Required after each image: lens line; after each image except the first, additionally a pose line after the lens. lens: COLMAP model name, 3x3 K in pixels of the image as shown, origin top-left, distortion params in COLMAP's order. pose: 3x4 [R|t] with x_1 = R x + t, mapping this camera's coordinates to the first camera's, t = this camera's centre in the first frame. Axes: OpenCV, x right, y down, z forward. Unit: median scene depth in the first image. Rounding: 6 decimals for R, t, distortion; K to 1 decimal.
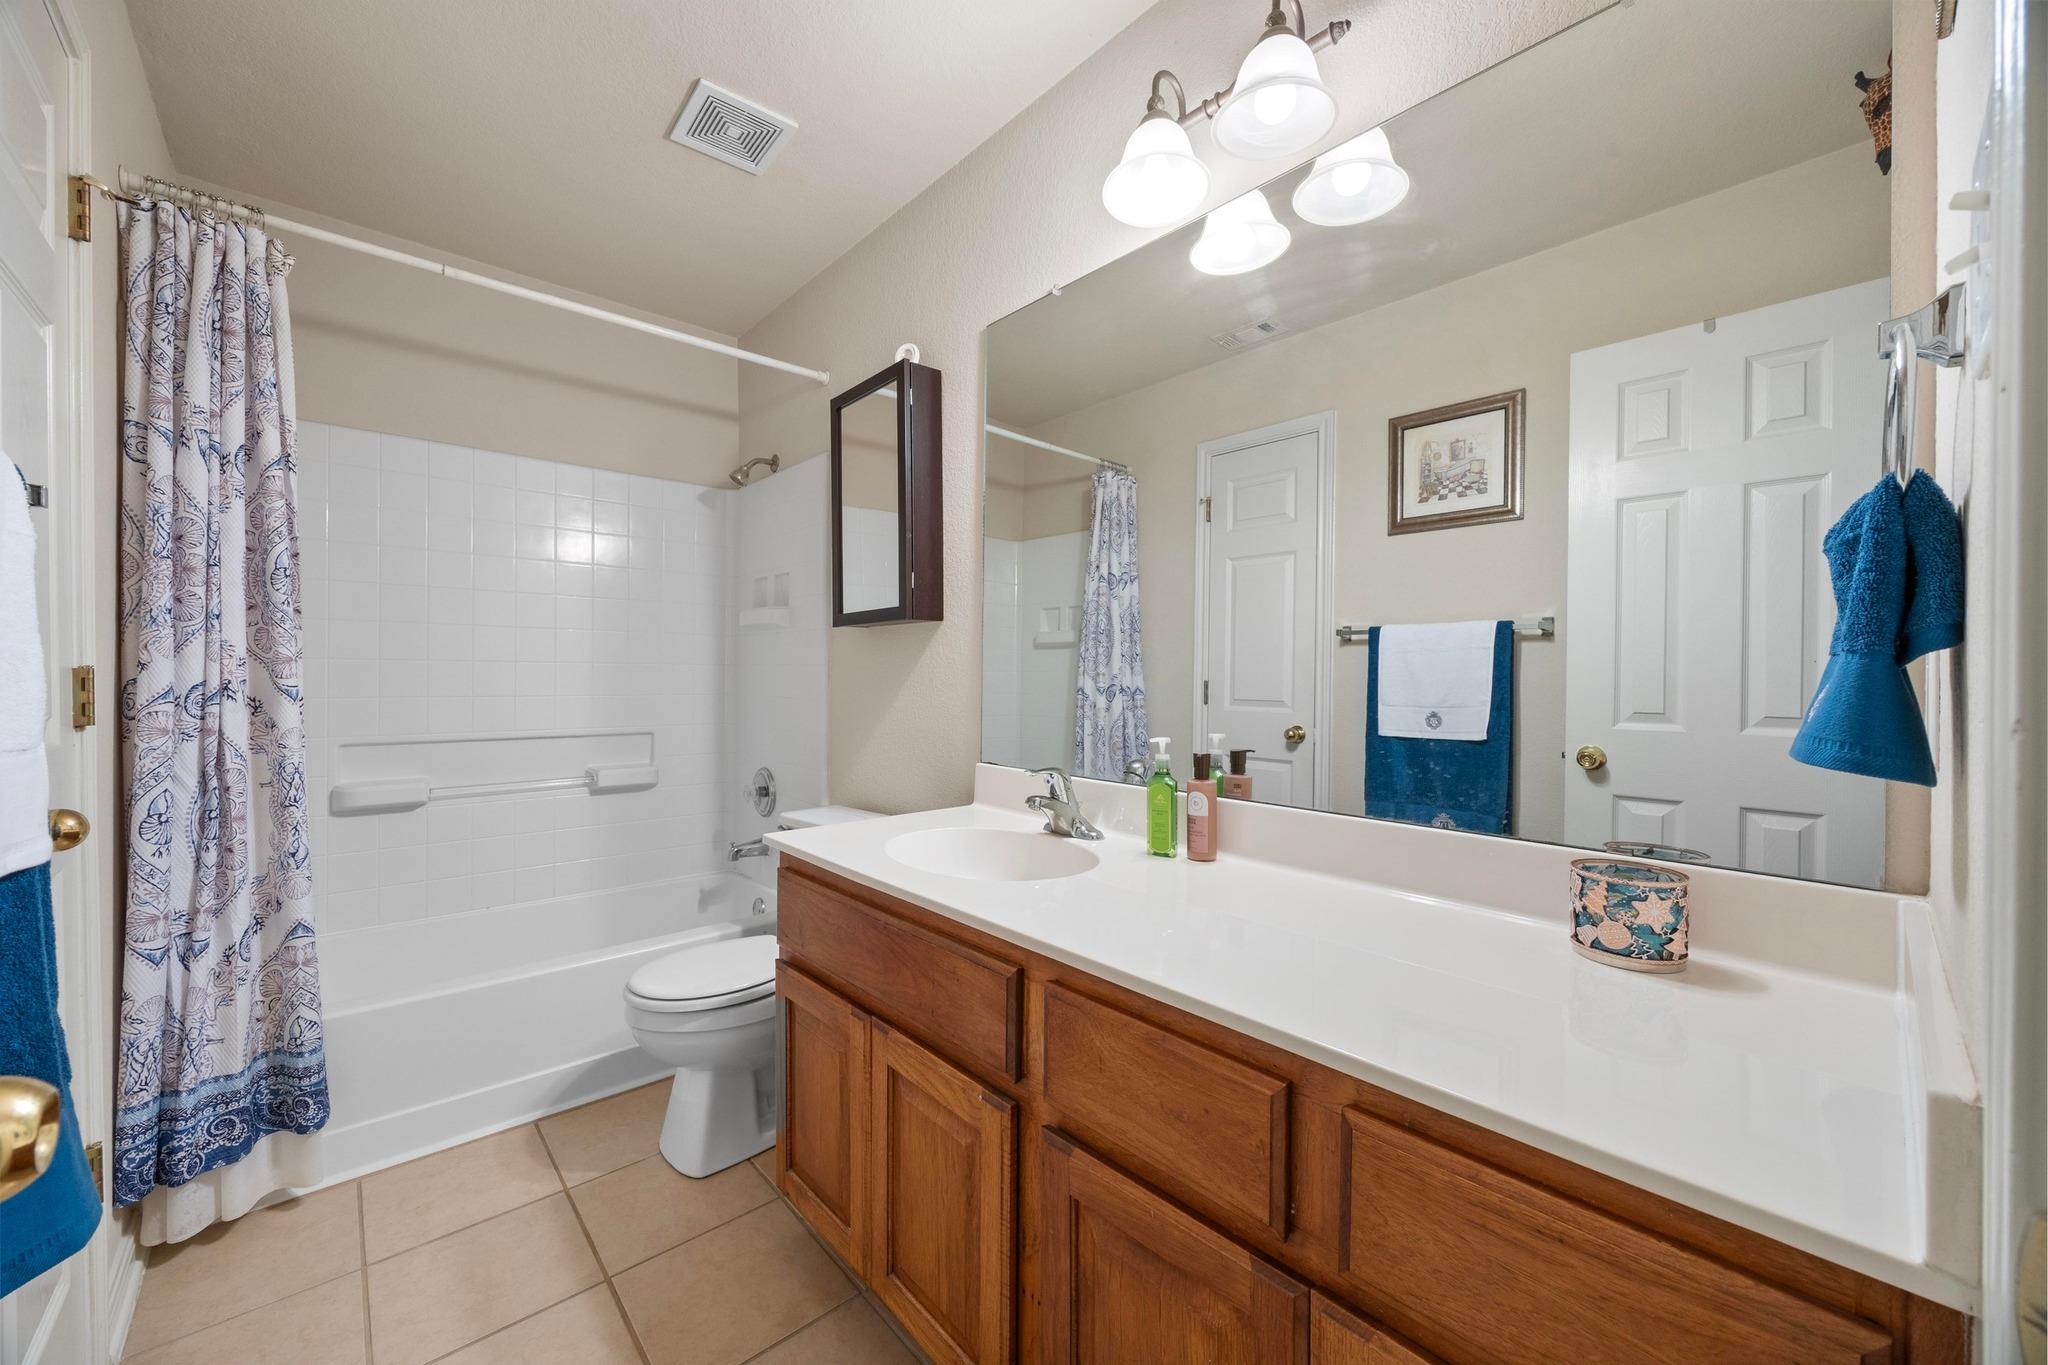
lens RADIAL K [[772.8, 0, 1009.2], [0, 772.8, 677.1], [0, 0, 1]] dist [-0.005555, 0.000487]
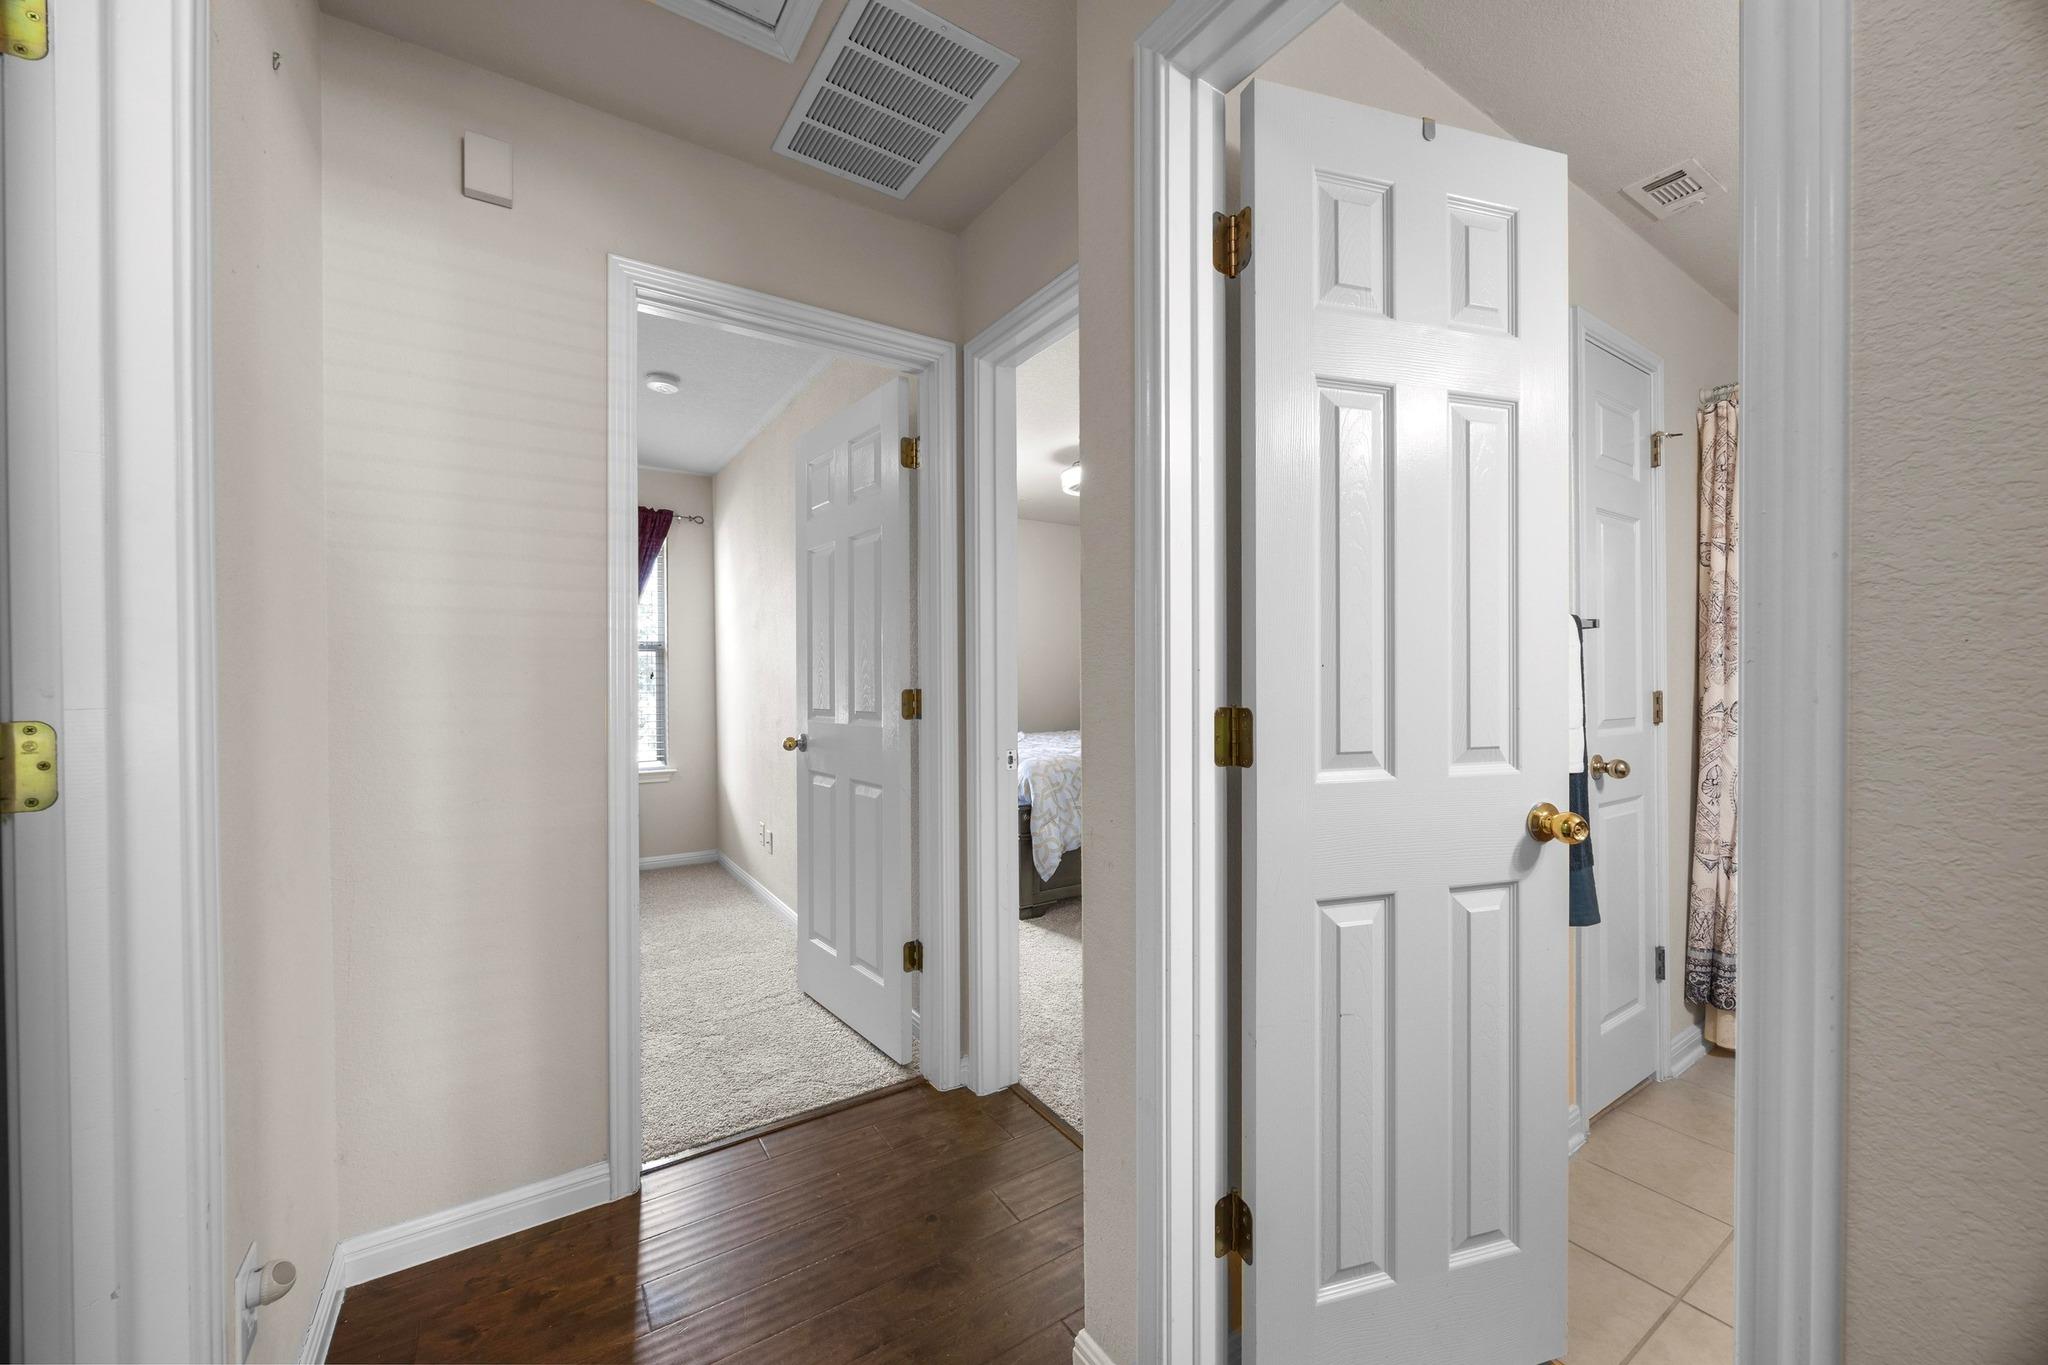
lens RADIAL K [[772.8, 0, 1014.9], [0, 772.8, 678.7], [0, 0, 1]] dist [-0.005555, 0.000487]
pose [[-0.140095, 0.002089, -0.990136, 0.725707], [-0.002825, 0.999993, 0.002510, -0.036925], [0.990134, 0.003149, -0.140088, -0.249335]]
